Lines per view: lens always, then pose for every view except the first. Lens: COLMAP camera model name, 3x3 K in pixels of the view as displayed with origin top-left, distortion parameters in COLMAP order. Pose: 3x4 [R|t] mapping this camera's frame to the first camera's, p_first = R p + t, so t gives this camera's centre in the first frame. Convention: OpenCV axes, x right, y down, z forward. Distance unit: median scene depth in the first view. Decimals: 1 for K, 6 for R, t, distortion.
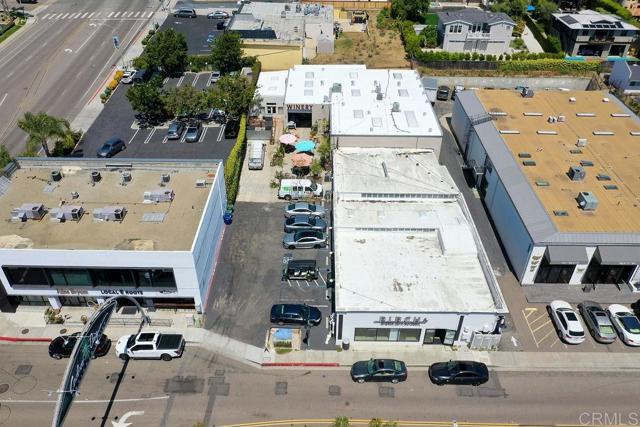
lens RADIAL K [[497.1, 0, 319.7], [0, 497.1, 215.6], [0, 0, 1]] dist [-0.005717, -0.001816]
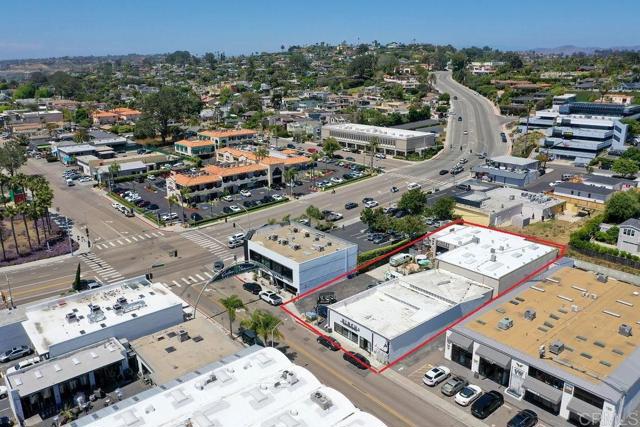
lens RADIAL K [[497.1, 0, 320.7], [0, 497.1, 212.7], [0, 0, 1]] dist [-0.005717, -0.001816]
pose [[0.659995, 0.203972, -0.723051, 0.771130], [-0.438837, 0.885845, -0.150671, 0.092654], [0.609778, 0.416743, 0.674163, -0.300024]]
